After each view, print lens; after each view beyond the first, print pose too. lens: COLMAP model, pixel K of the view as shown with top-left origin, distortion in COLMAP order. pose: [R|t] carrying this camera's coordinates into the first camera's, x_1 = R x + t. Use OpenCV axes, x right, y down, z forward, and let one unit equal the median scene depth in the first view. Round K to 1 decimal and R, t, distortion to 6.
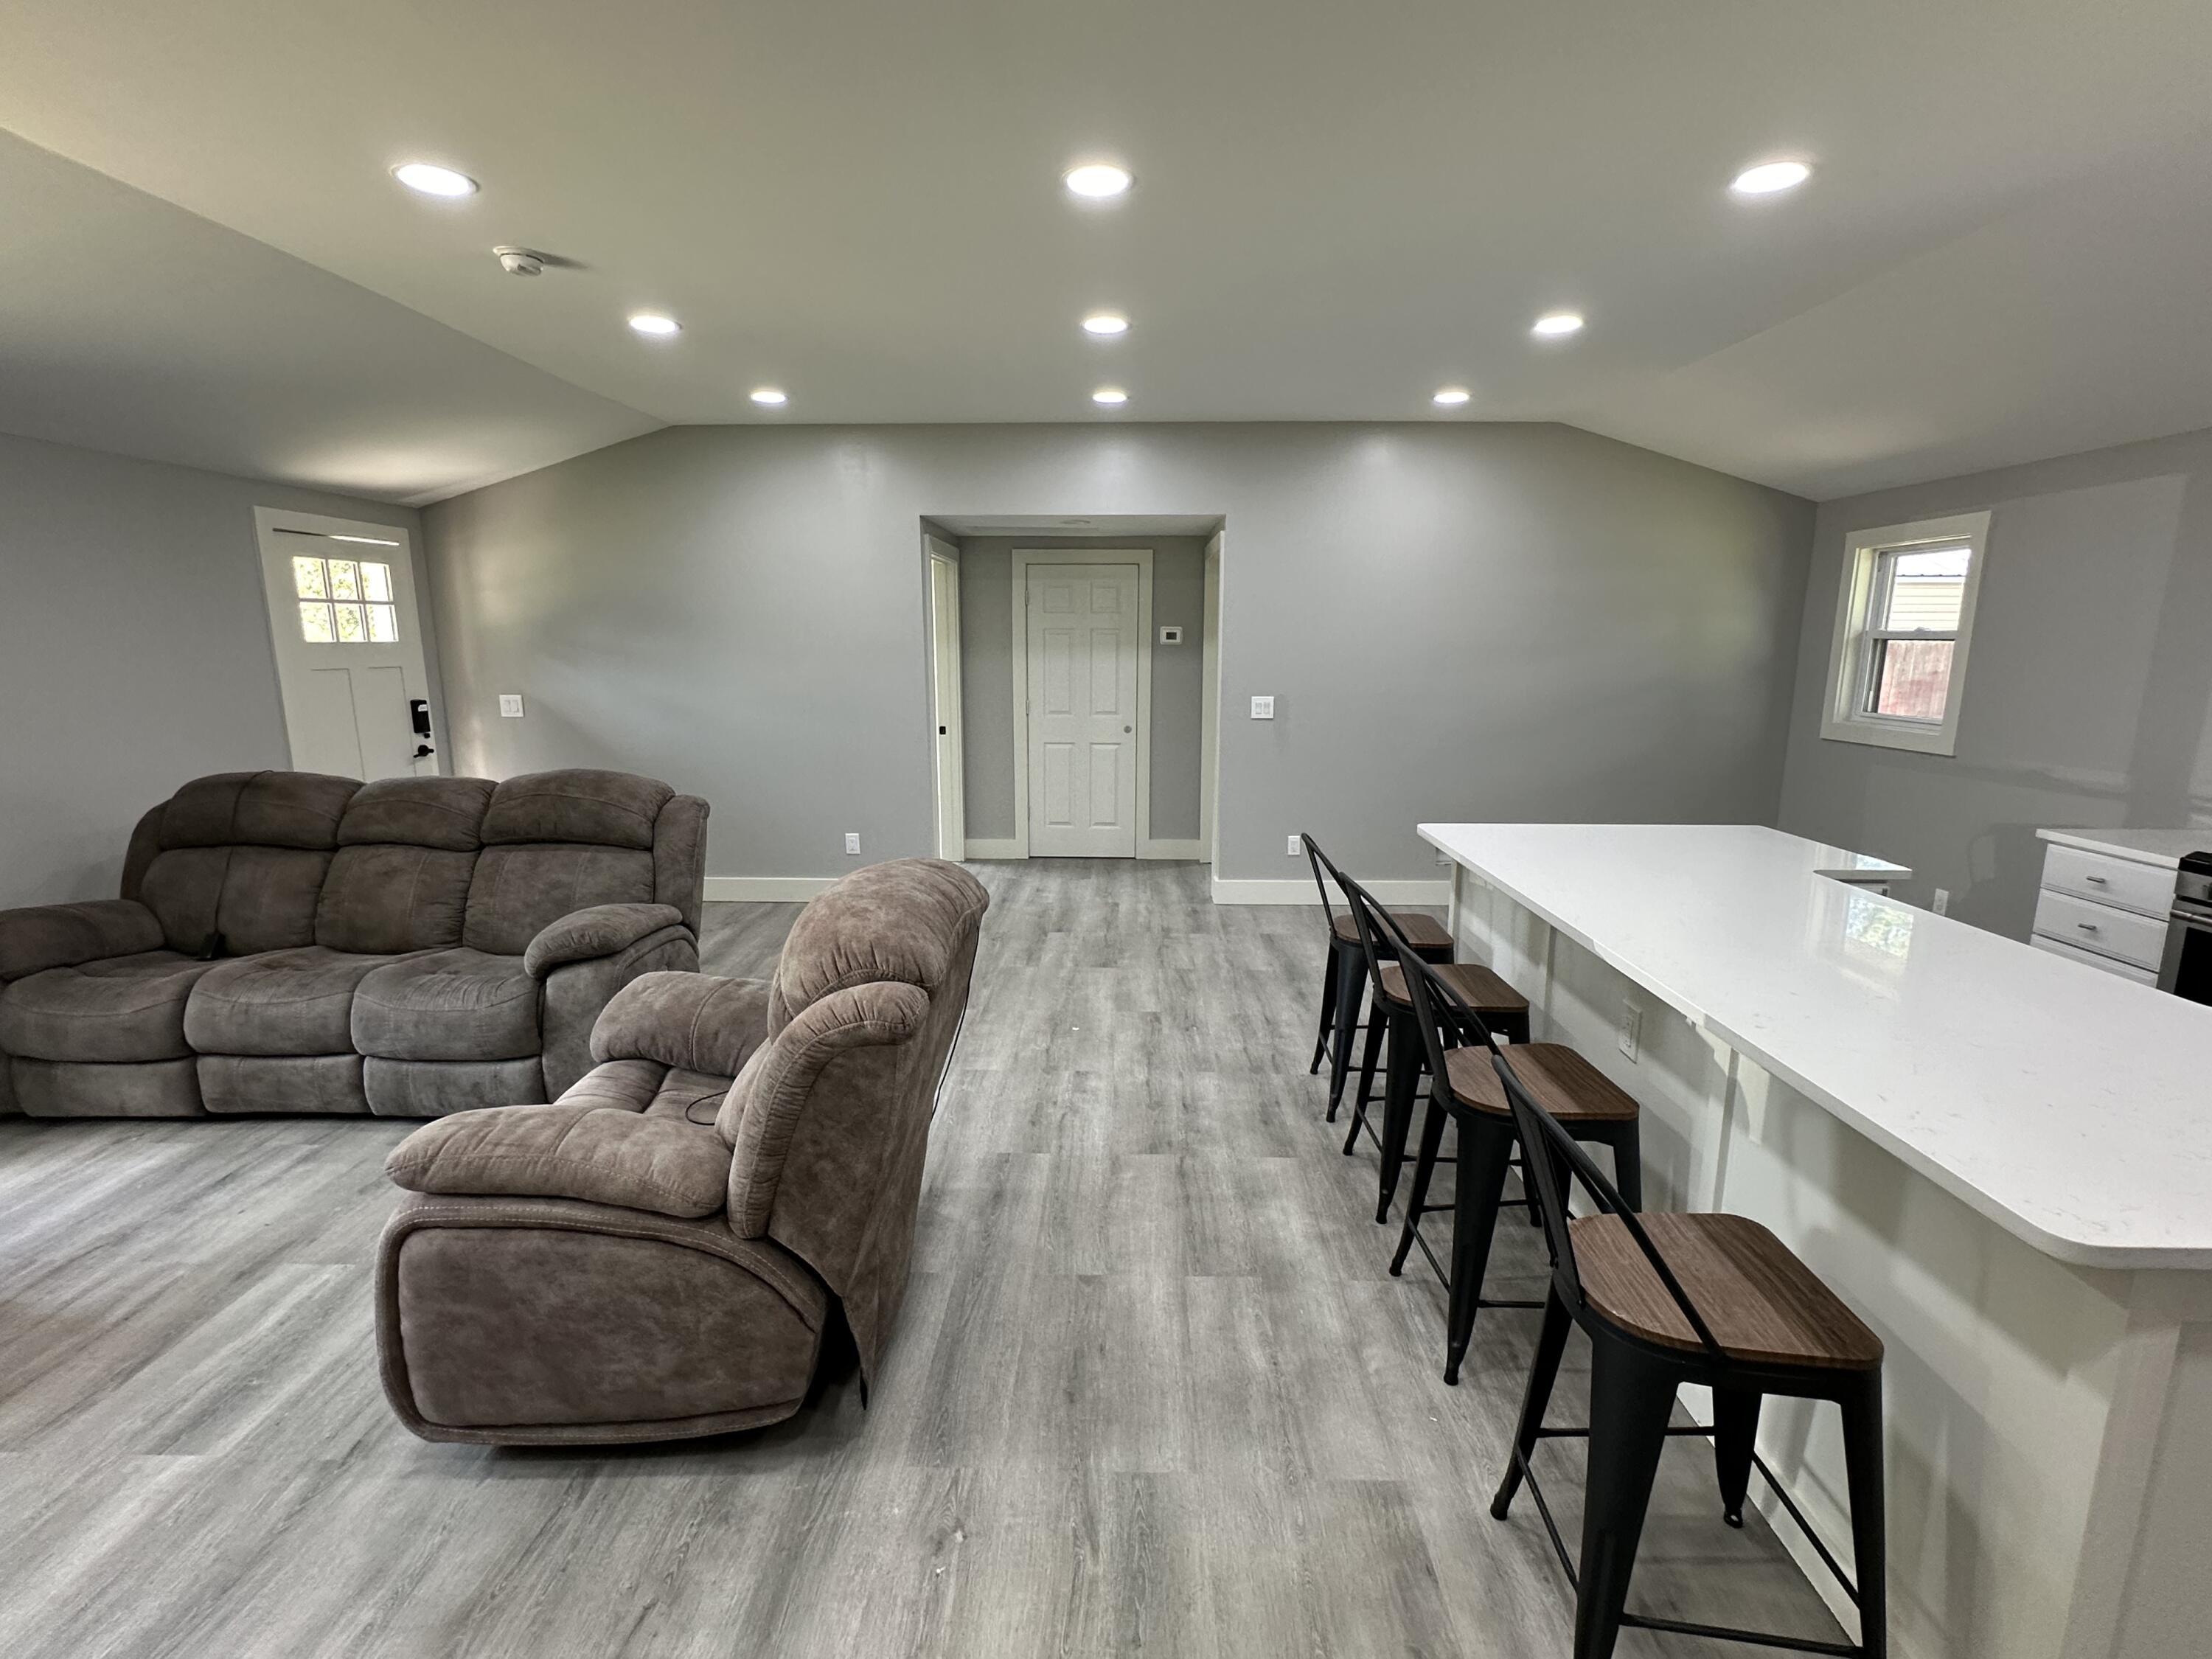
lens RADIAL K [[1054.3, 0, 1106.0], [0, 1054.3, 829.5], [0, 0, 1]] dist [0.000031, -0.000075]
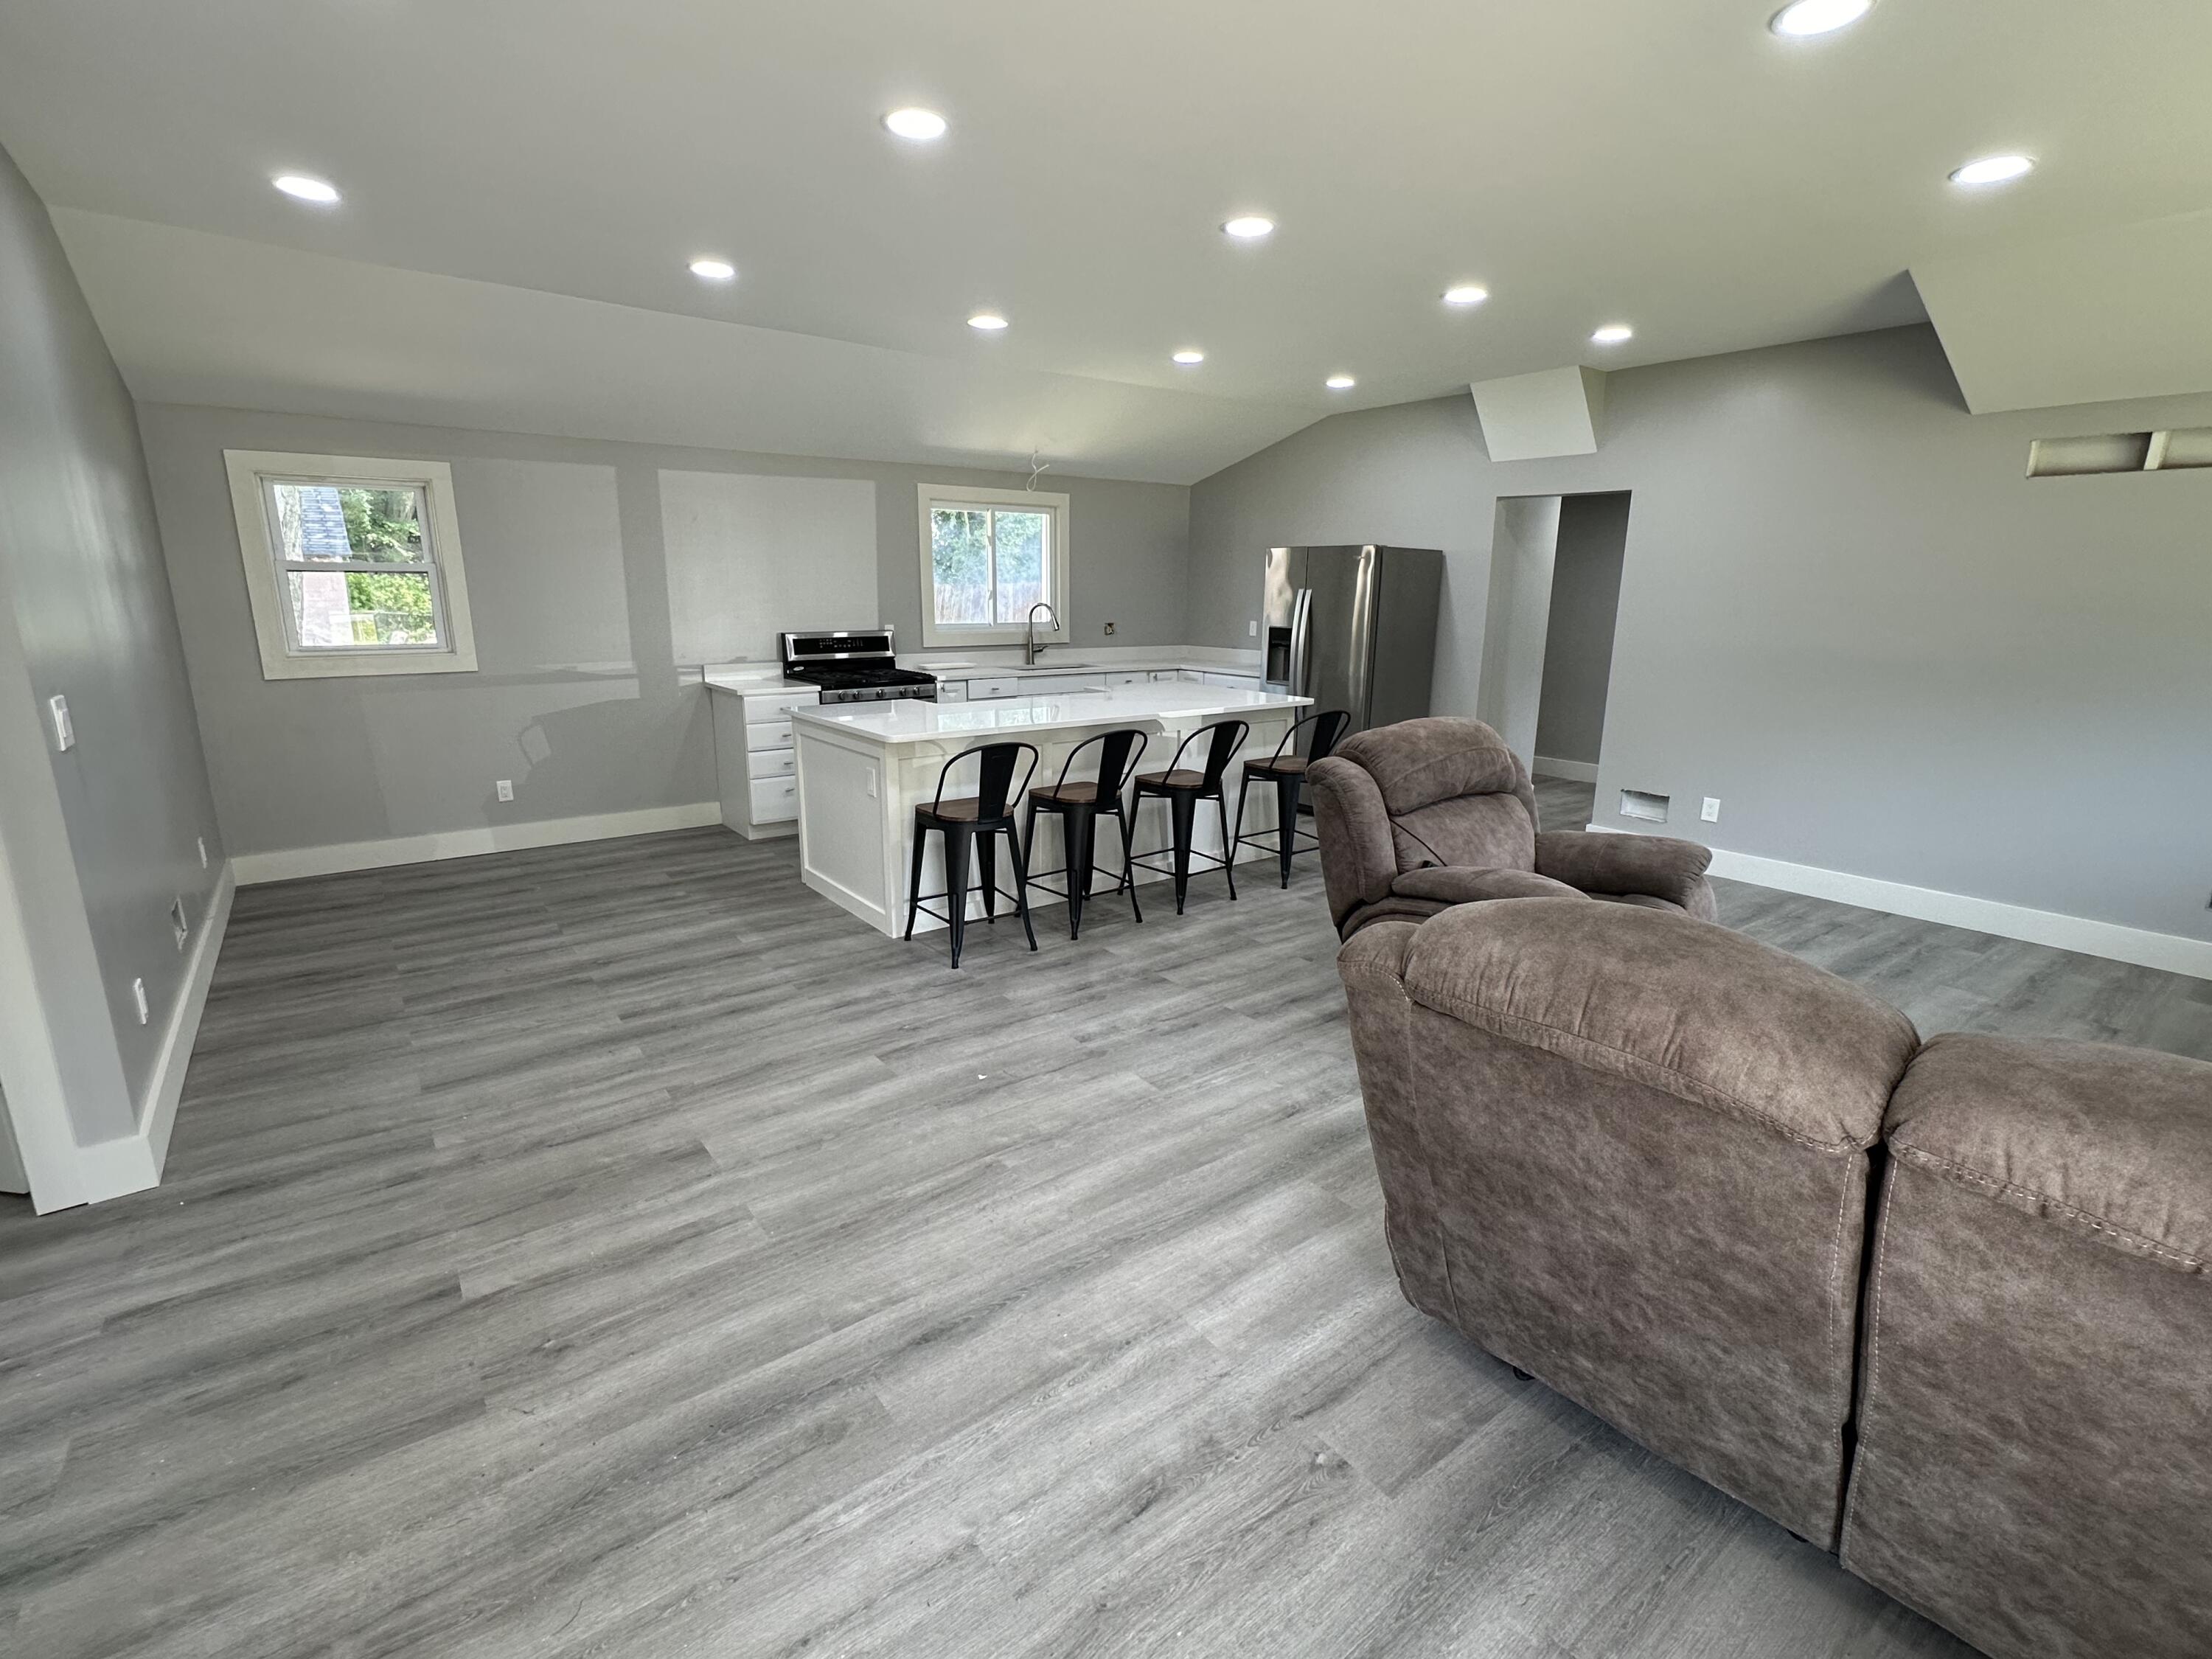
lens RADIAL K [[986.5, 0, 1094.4], [0, 986.5, 832.1], [0, 0, 1]] dist [0.000054, -0.000211]
pose [[-0.611425, -0.203420, 0.764709, -0.688386], [0.128539, 0.928026, 0.349637, -0.260846], [-0.780793, 0.312072, -0.541270, 1.436647]]
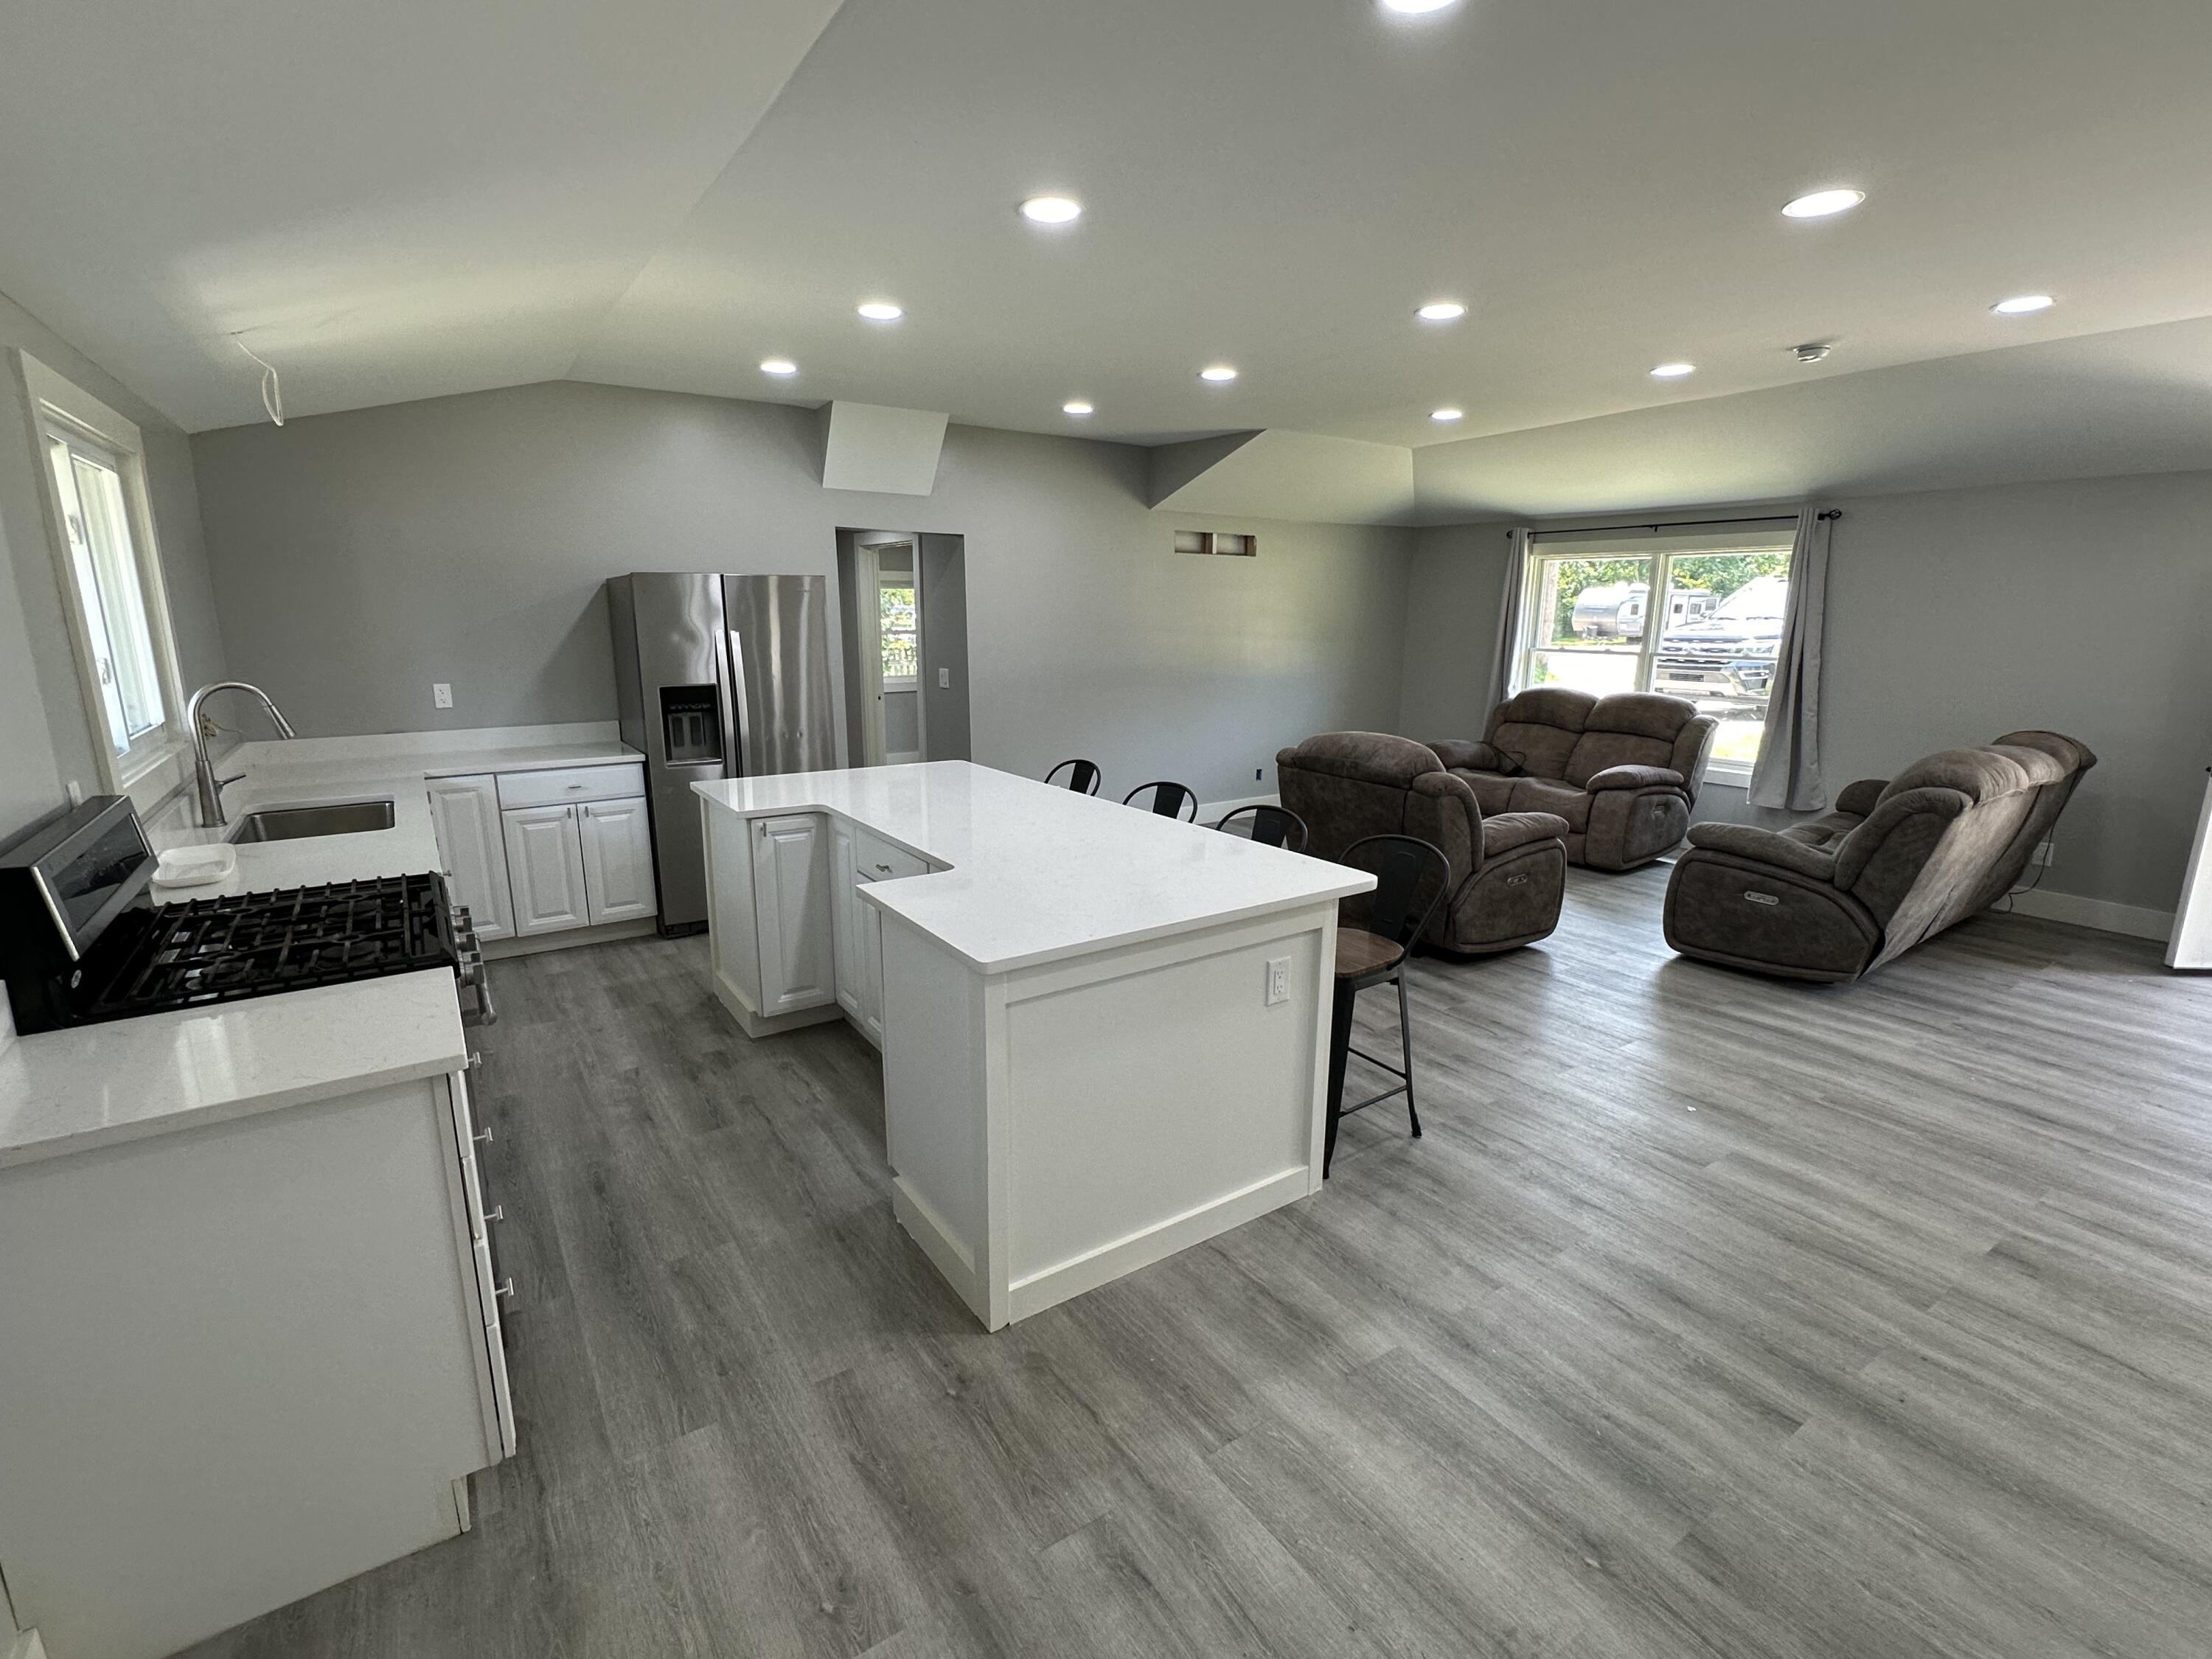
lens RADIAL K [[1023.2, 0, 1106.0], [0, 1023.2, 829.5], [0, 0, 1]] dist [0.005487, 0.000530]
pose [[-0.824173, 0.112006, -0.555151, 0.870023], [-0.107951, 0.931206, 0.348142, -0.278591], [0.555954, 0.346858, -0.755384, 1.435978]]
